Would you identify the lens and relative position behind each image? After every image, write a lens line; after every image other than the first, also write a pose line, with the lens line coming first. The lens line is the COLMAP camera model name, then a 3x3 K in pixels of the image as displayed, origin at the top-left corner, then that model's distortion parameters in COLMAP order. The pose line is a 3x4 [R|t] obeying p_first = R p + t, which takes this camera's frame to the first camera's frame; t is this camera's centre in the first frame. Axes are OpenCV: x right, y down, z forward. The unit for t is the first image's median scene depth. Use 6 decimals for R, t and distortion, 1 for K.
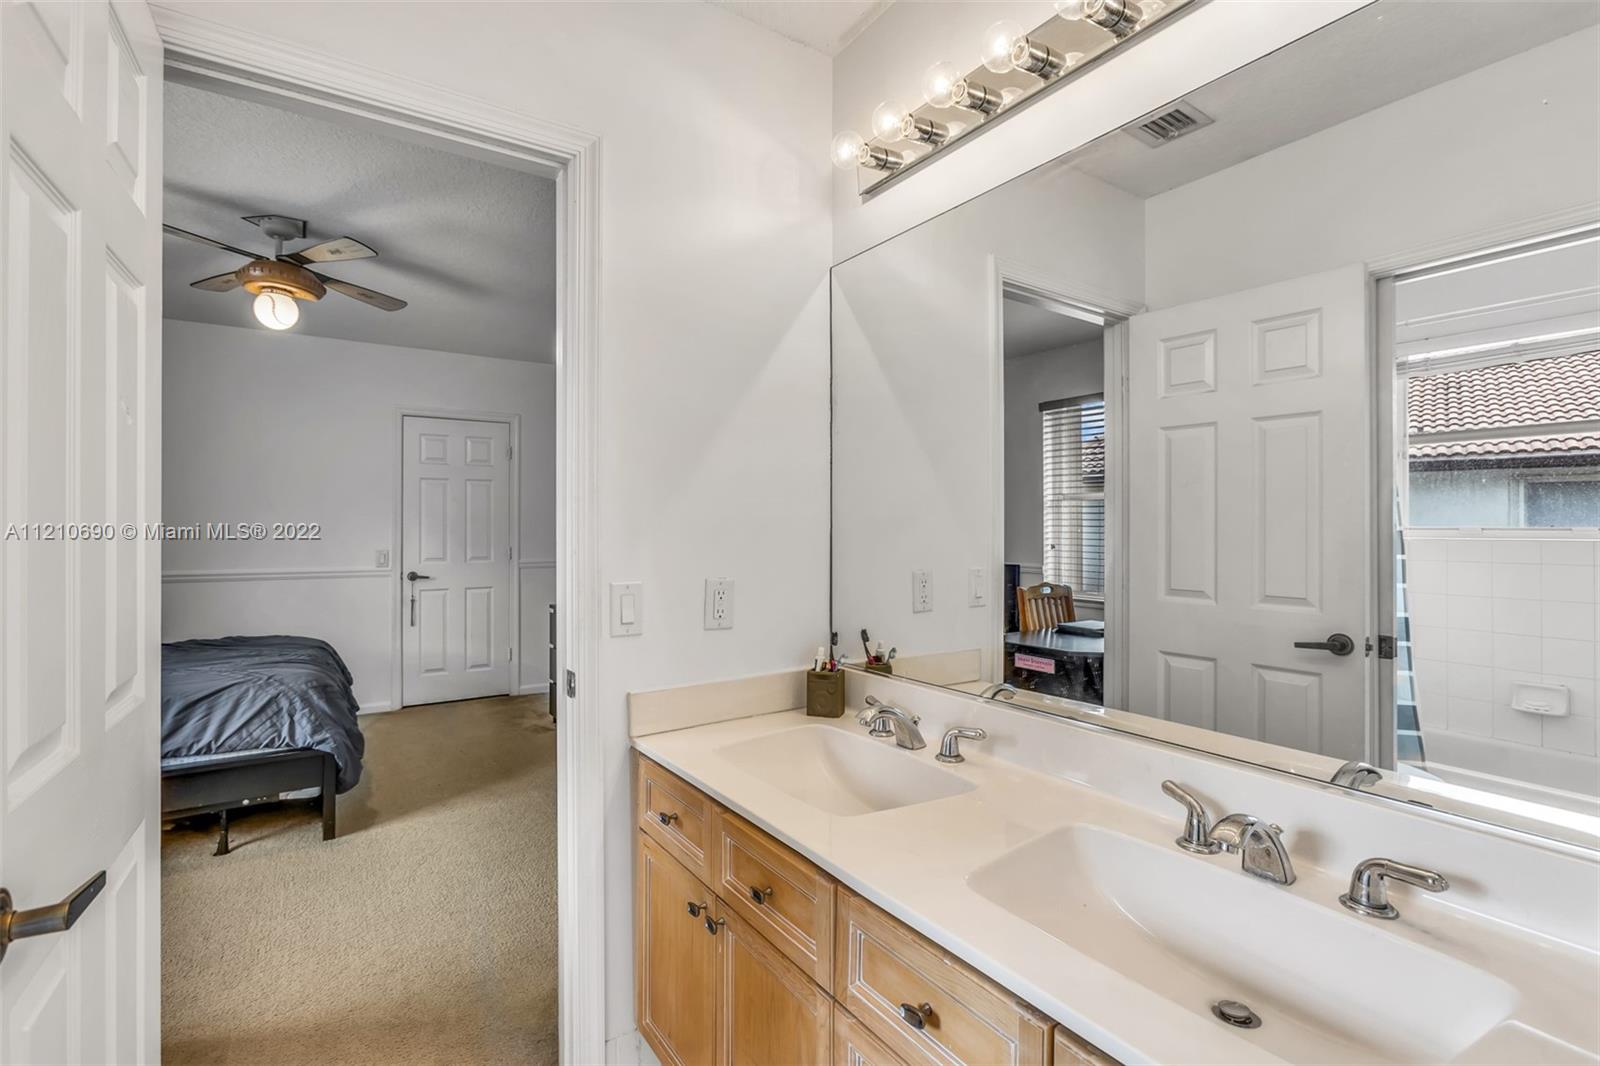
lens RADIAL K [[718.0, 0, 797.0], [0, 718.0, 531.0], [0, 0, 1]] dist [0.002889, 0.000088]
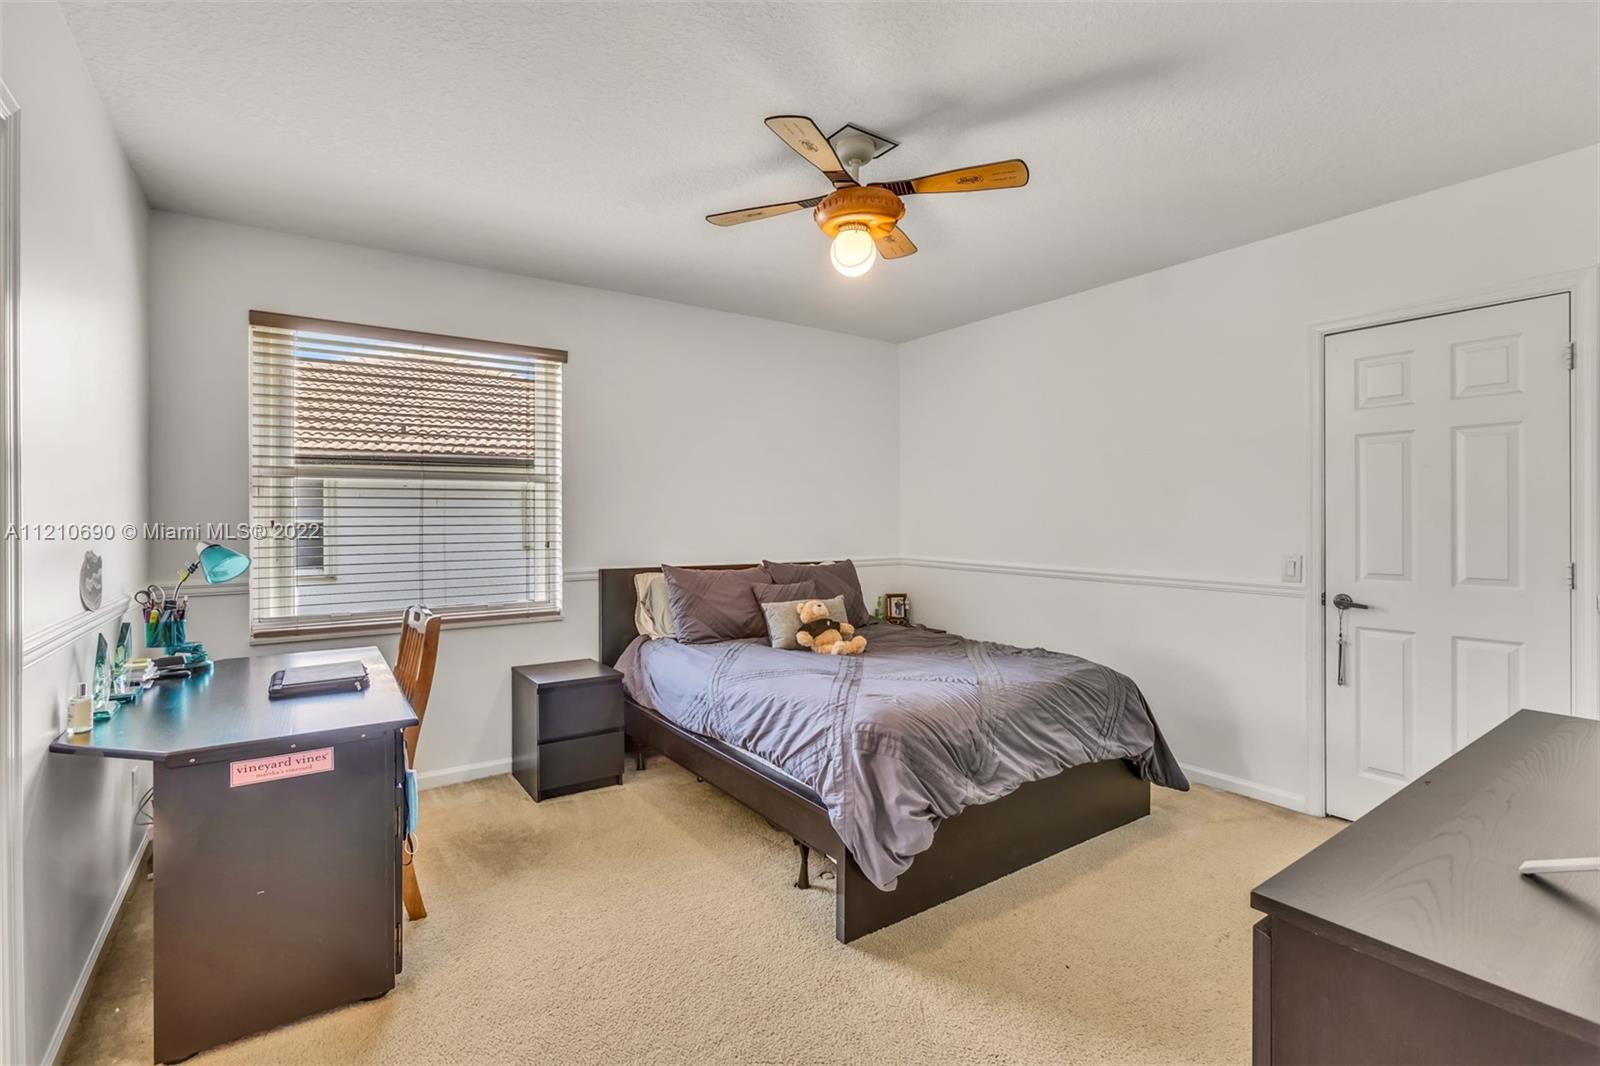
lens RADIAL K [[718.0, 0, 803.2], [0, 718.0, 523.0], [0, 0, 1]] dist [0.002889, 0.000088]
pose [[0.021063, 0.008923, -0.999738, 0.051478], [-0.003279, 0.999955, 0.008856, -0.006040], [0.999773, 0.003092, 0.021091, 0.548905]]
